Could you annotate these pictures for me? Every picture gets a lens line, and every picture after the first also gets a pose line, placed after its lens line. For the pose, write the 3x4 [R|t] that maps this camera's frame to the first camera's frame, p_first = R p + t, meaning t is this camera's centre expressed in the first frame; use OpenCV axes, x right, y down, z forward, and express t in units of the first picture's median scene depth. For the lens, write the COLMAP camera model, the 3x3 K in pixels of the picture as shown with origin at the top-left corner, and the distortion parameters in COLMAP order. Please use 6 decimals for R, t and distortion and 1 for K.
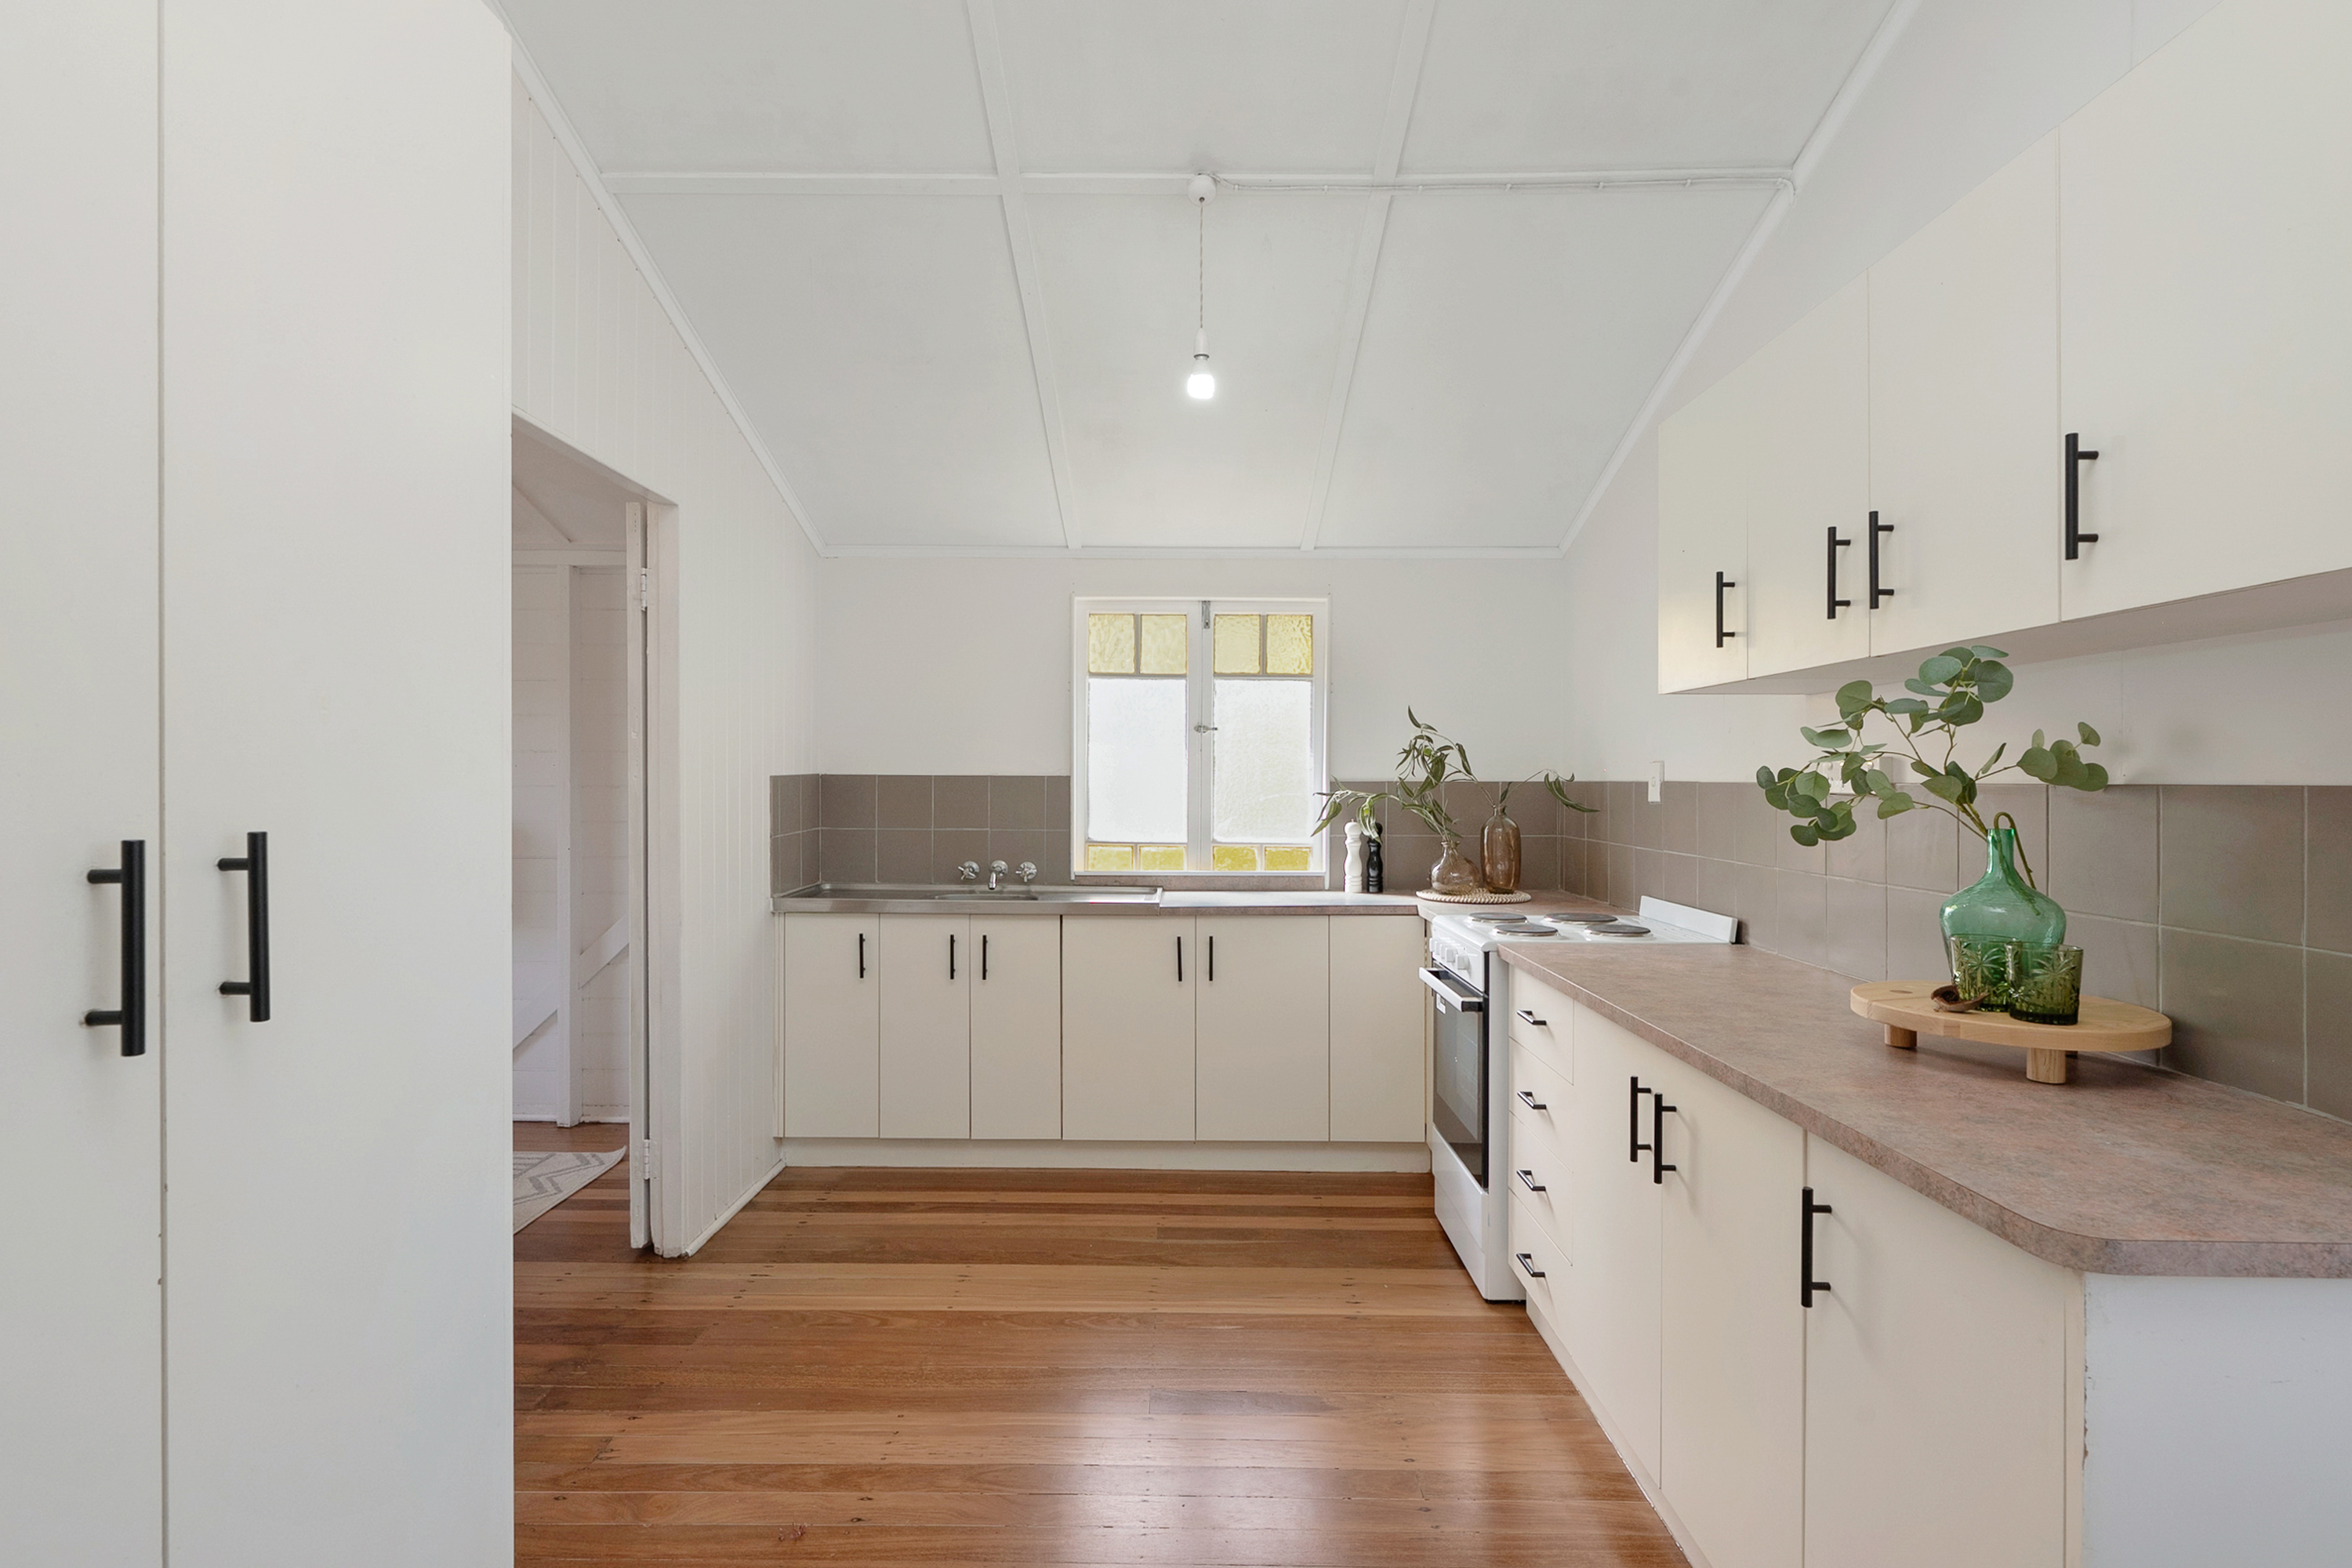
lens RADIAL K [[1102.9, 0, 1272.7], [0, 1102.9, 783.4], [0, 0, 1]] dist [-0.001382, -0.000118]
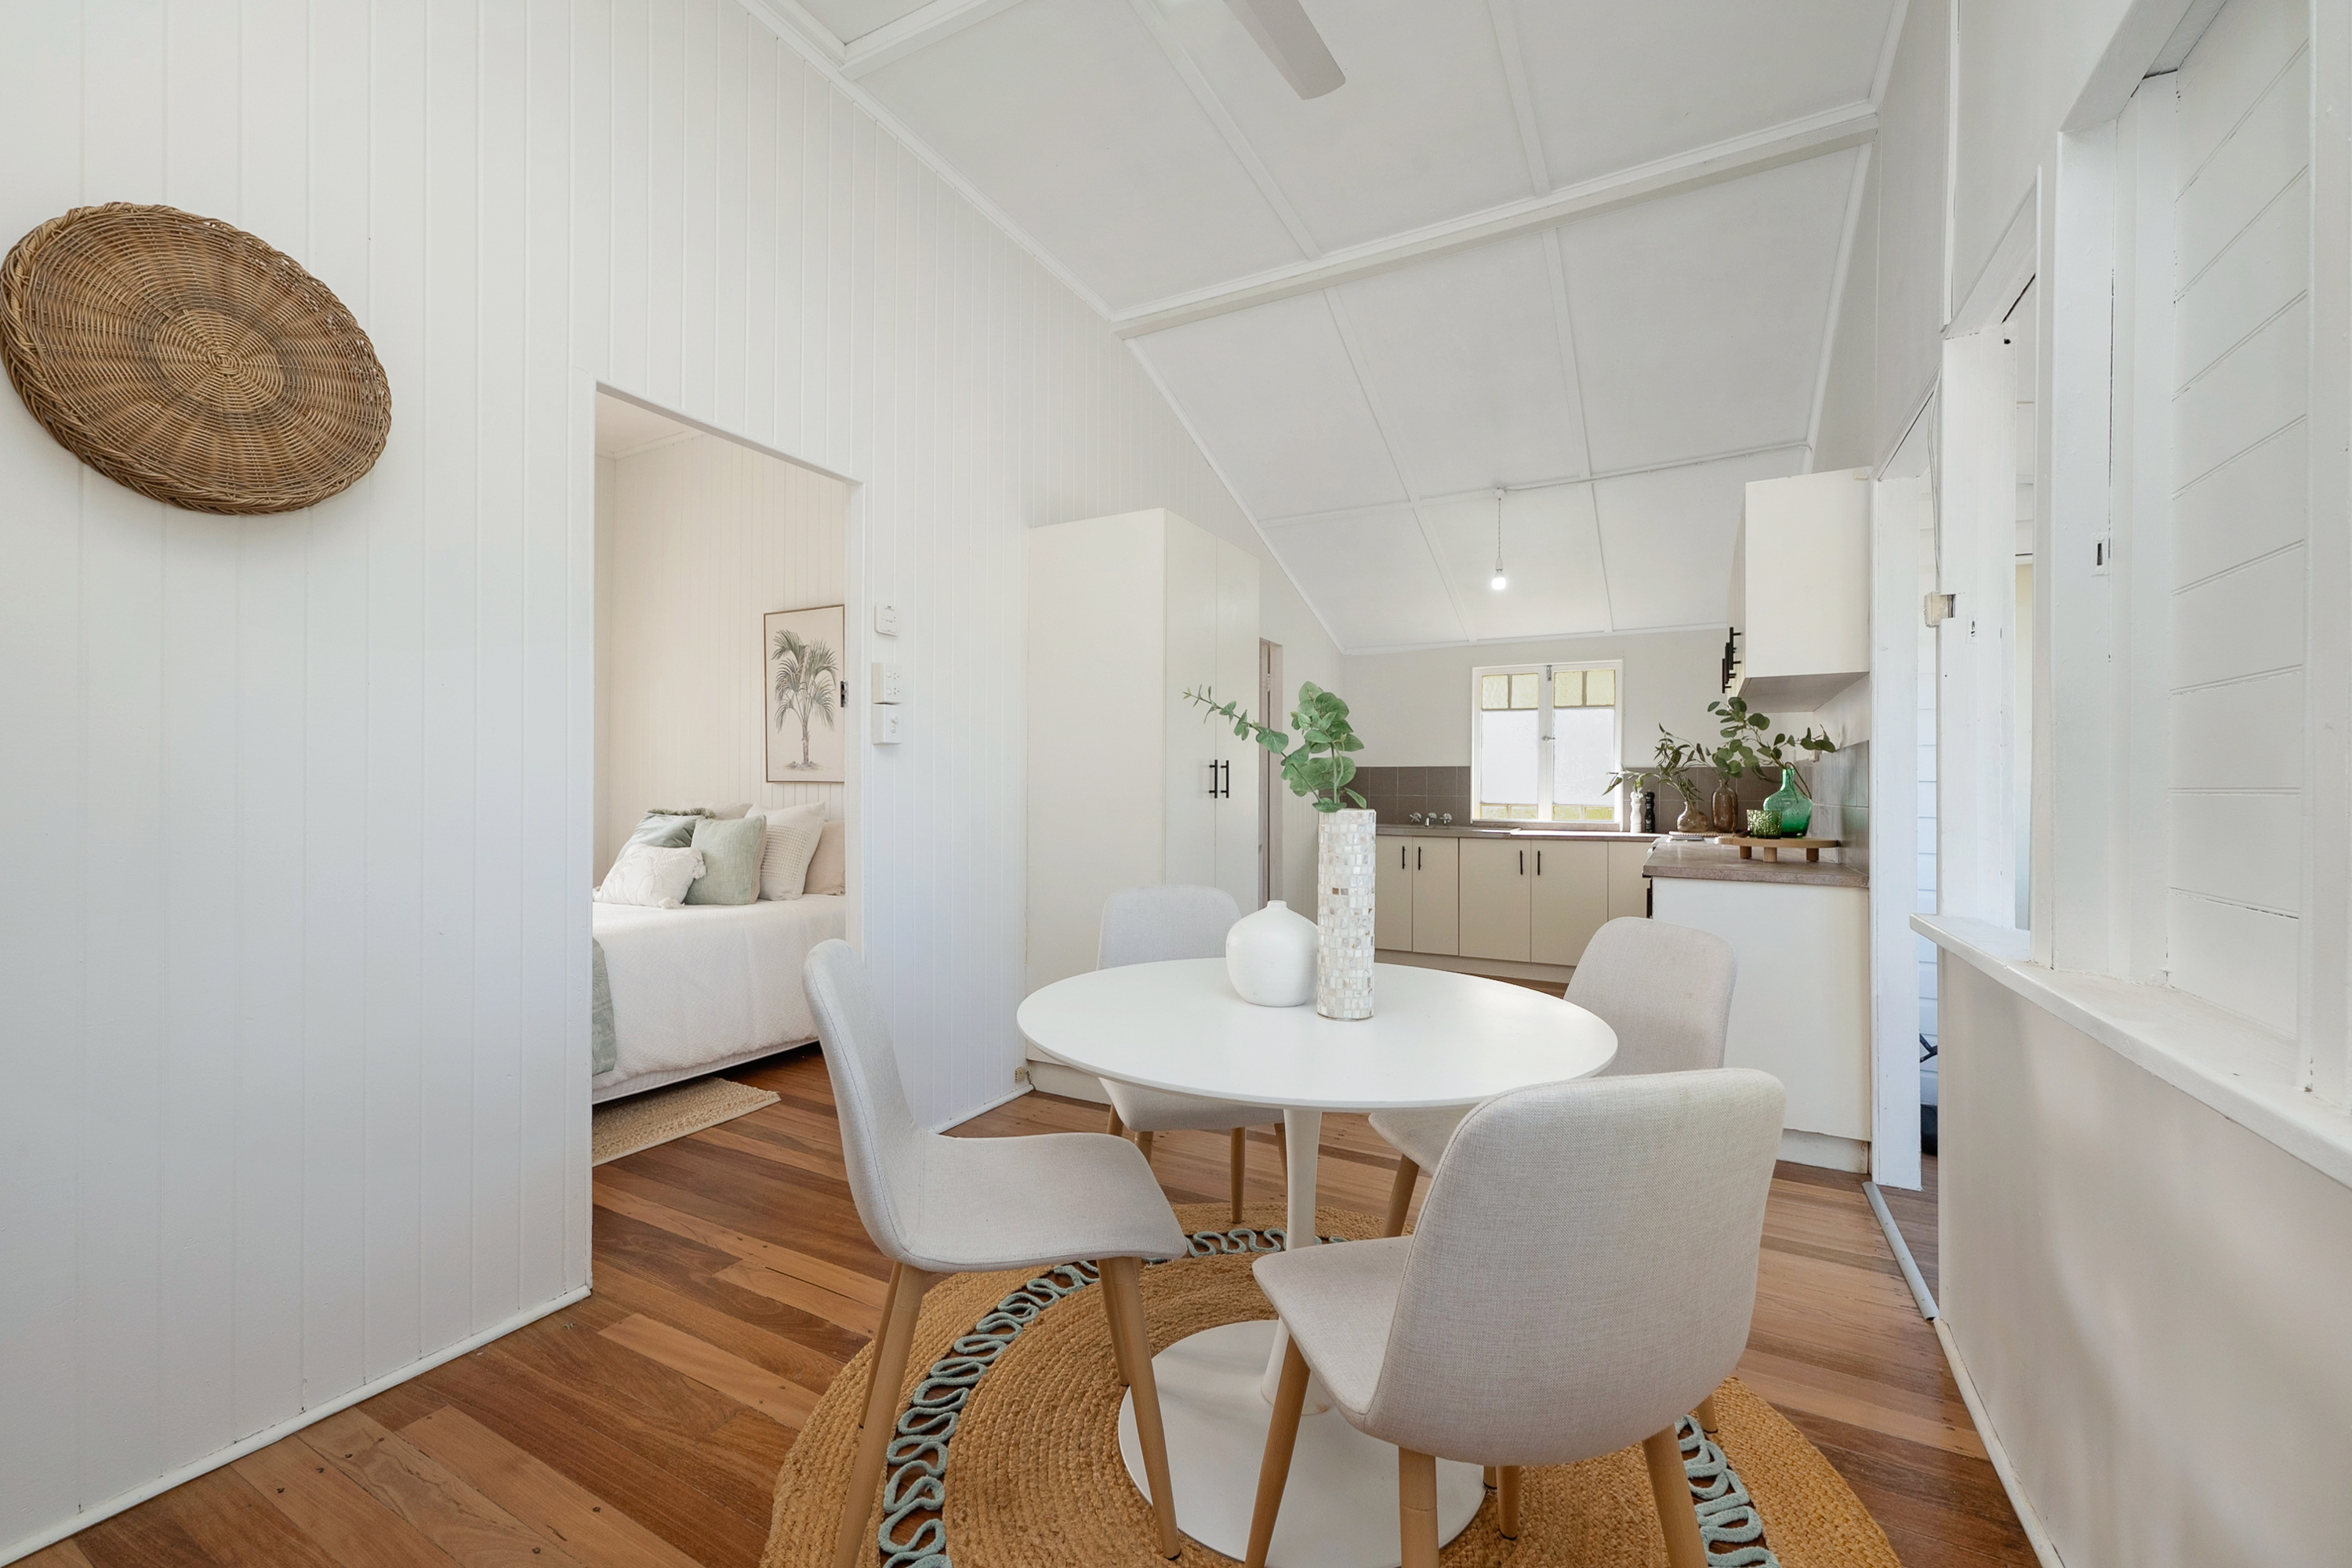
lens RADIAL K [[951.1, 0, 1176.0], [0, 951.1, 784.0], [0, 0, 1]] dist [-0.014551, -0.000209]
pose [[0.840701, 0.000421, -0.541500, 0.262685], [-0.006494, 0.999936, -0.009306, 0.041094], [0.541461, 0.011340, 0.840649, -0.593115]]
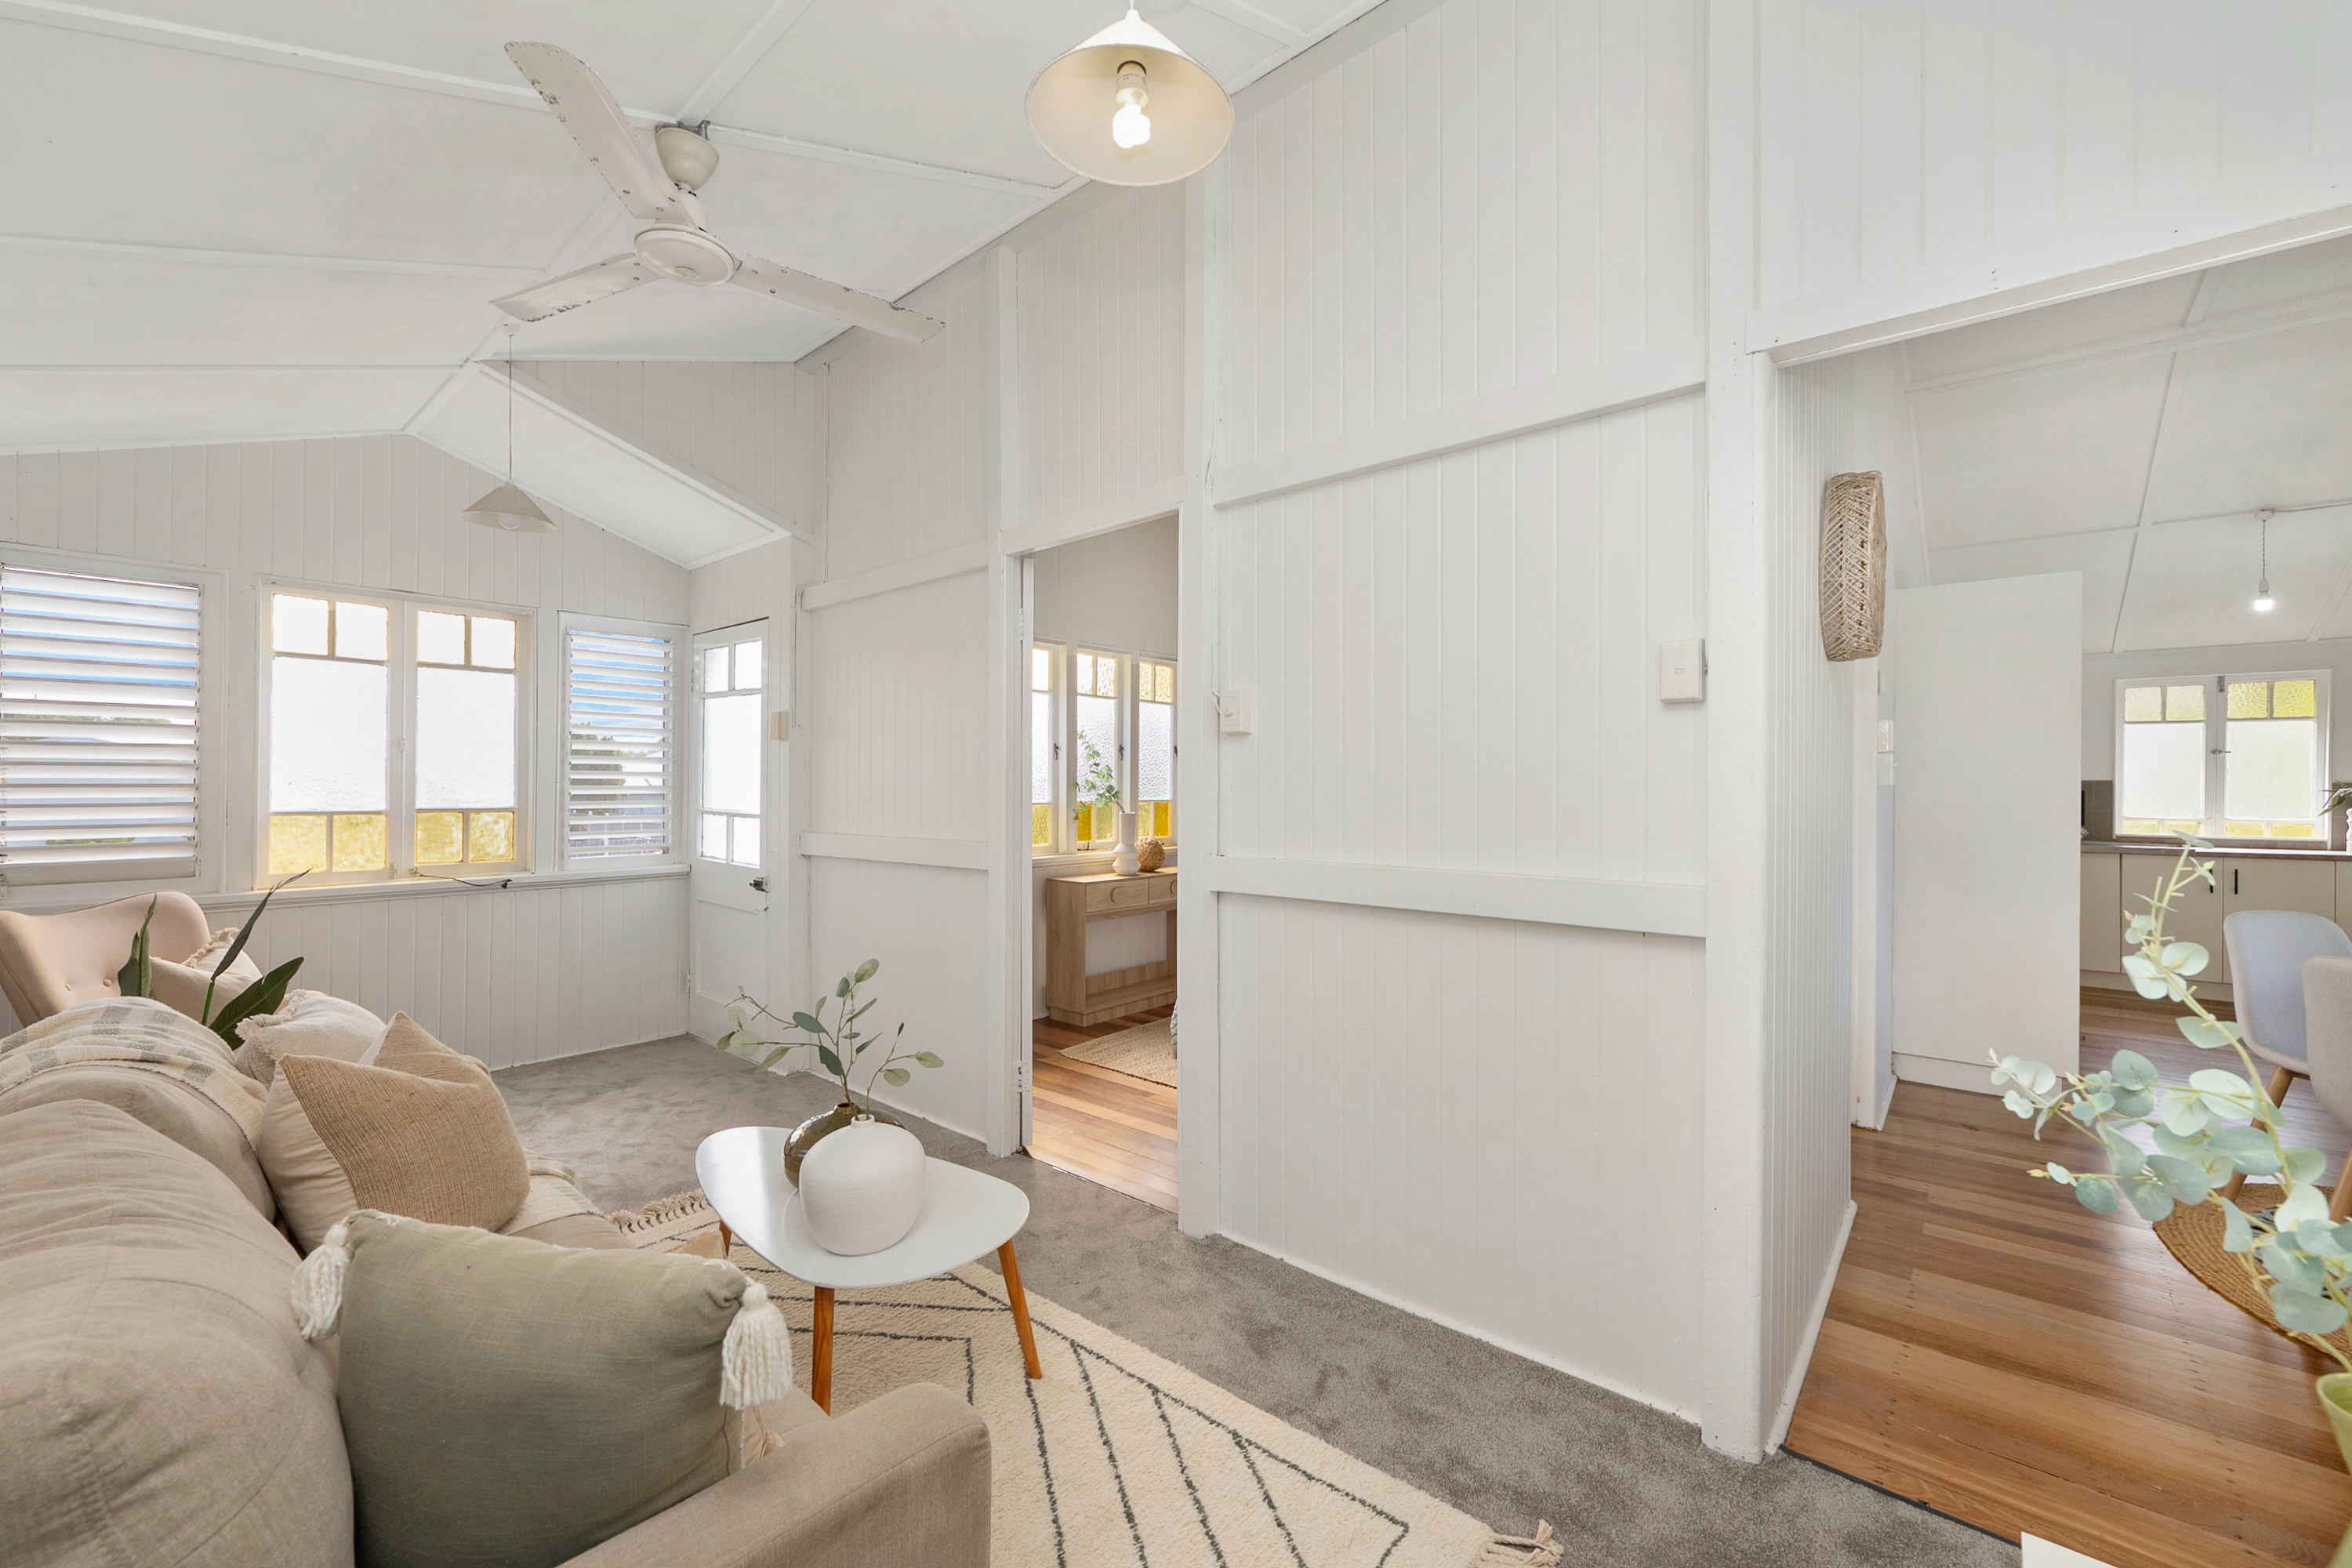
lens RADIAL K [[951.1, 0, 1176.0], [0, 951.1, 784.0], [0, 0, 1]] dist [-0.014551, -0.000209]
pose [[0.693844, 0.003166, -0.720118, -0.144805], [-0.006517, 0.999977, -0.001883, 0.013546], [0.720095, 0.005999, 0.693849, -1.178775]]
